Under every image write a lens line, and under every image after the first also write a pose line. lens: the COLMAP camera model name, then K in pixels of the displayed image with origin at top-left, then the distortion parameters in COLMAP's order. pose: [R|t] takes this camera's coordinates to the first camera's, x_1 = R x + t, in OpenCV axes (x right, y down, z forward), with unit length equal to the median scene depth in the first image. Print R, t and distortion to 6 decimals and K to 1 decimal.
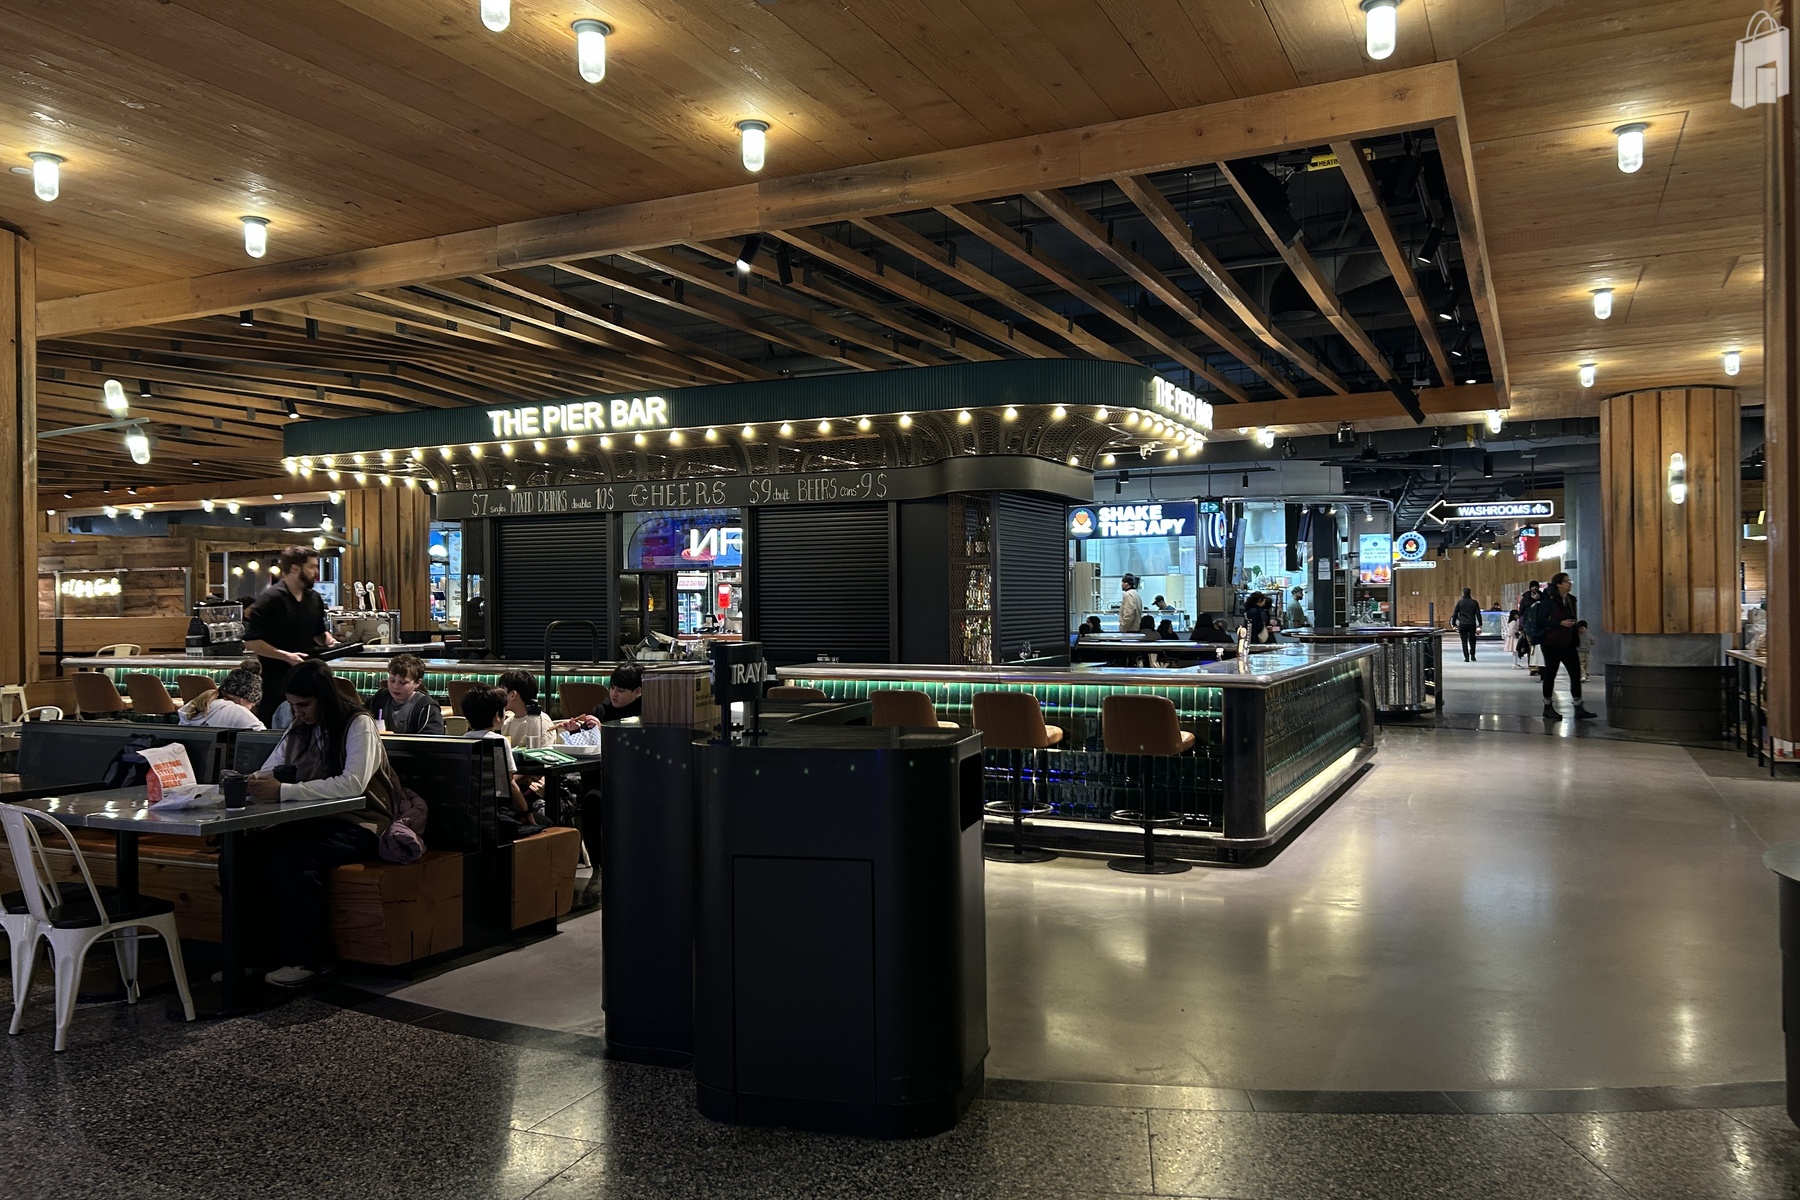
lens RADIAL K [[1363.3, 0, 900.0], [0, 1363.3, 600.0], [0, 0, 1]] dist [0.042780, -0.034989]
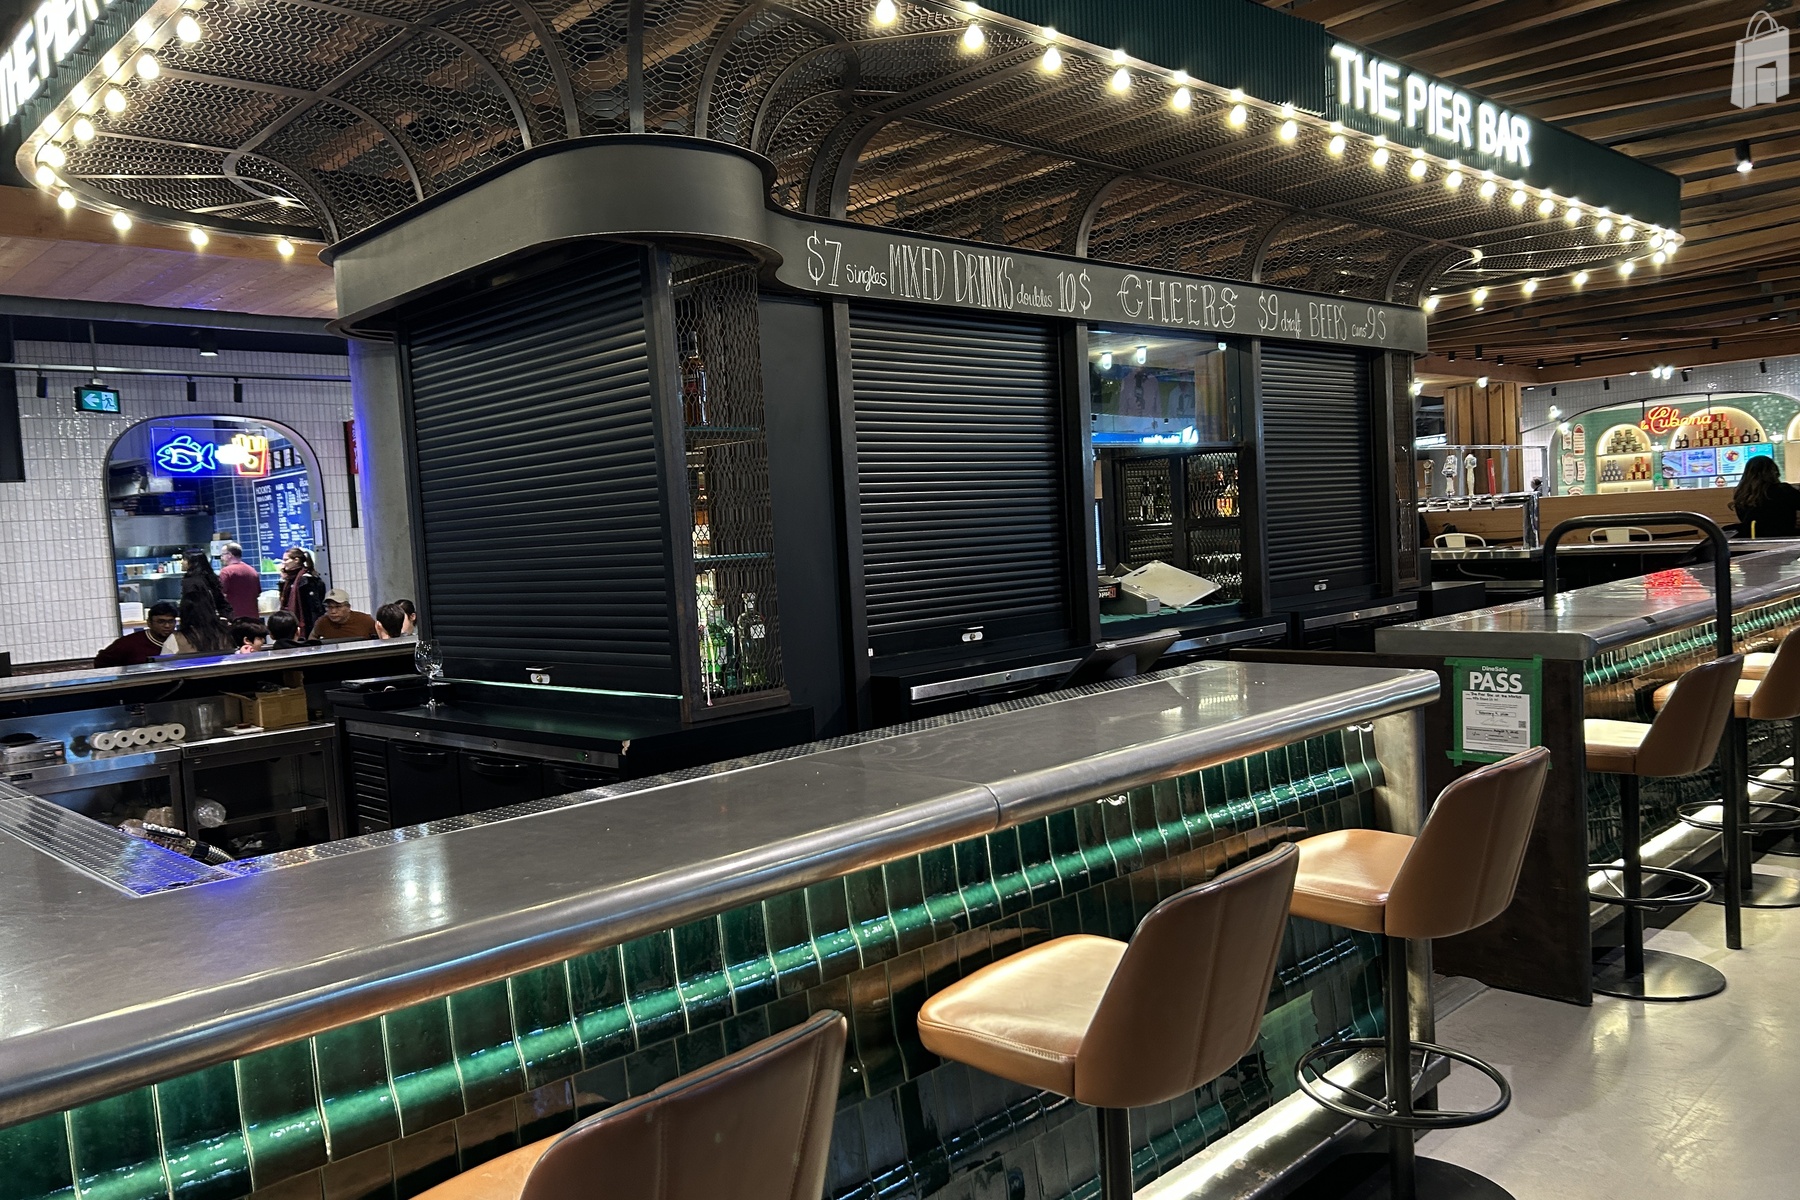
lens RADIAL K [[1363.3, 0, 900.0], [0, 1363.3, 600.0], [0, 0, 1]] dist [0.042780, -0.034989]
pose [[0.352516, -0.065636, 0.933501, -0.783728], [0.056490, 0.997211, 0.048783, 0.008500], [-0.934099, 0.035537, 0.355241, 1.005600]]
